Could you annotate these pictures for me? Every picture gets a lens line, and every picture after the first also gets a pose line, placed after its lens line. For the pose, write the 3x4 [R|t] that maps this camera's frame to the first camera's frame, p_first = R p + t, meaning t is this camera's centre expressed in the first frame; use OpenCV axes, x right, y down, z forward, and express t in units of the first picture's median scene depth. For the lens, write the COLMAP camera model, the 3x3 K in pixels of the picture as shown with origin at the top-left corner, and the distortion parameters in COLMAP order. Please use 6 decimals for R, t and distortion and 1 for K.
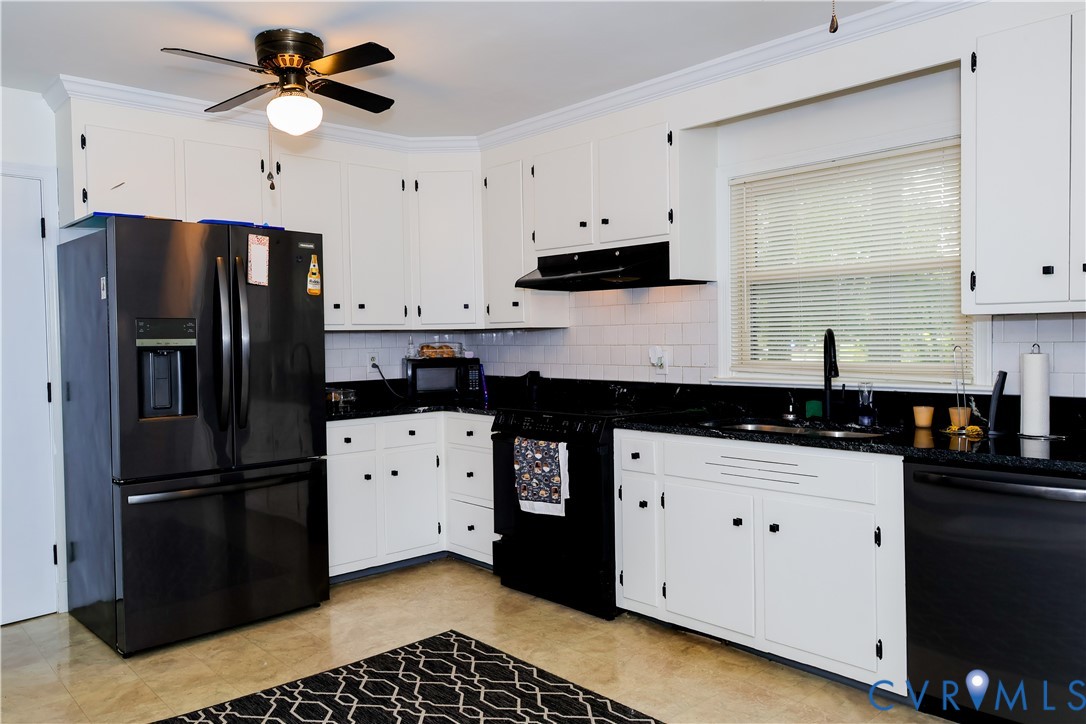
lens RADIAL K [[812.4, 0, 537.1], [0, 812.4, 362.7], [0, 0, 1]] dist [0.013384, -0.030486]
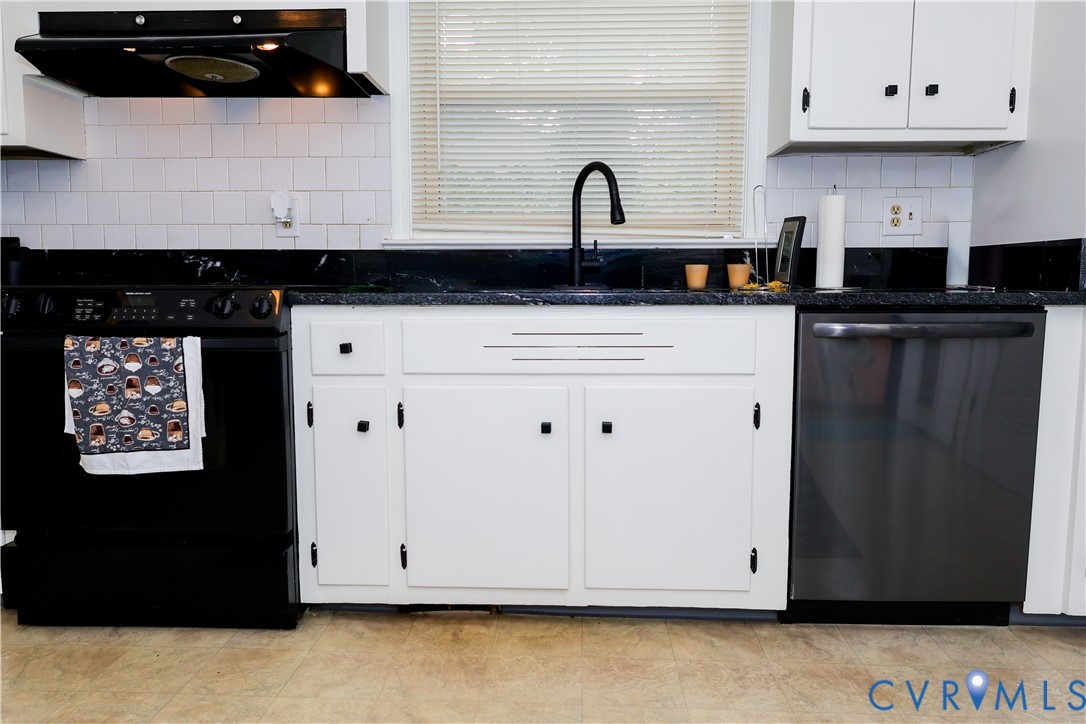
lens RADIAL K [[812.4, 0, 537.1], [0, 812.4, 362.7], [0, 0, 1]] dist [0.013384, -0.030486]
pose [[0.701762, -0.055584, 0.710240, -0.198165], [0.009280, 0.997580, 0.068902, 0.081578], [-0.712351, -0.041762, 0.700580, 0.458630]]
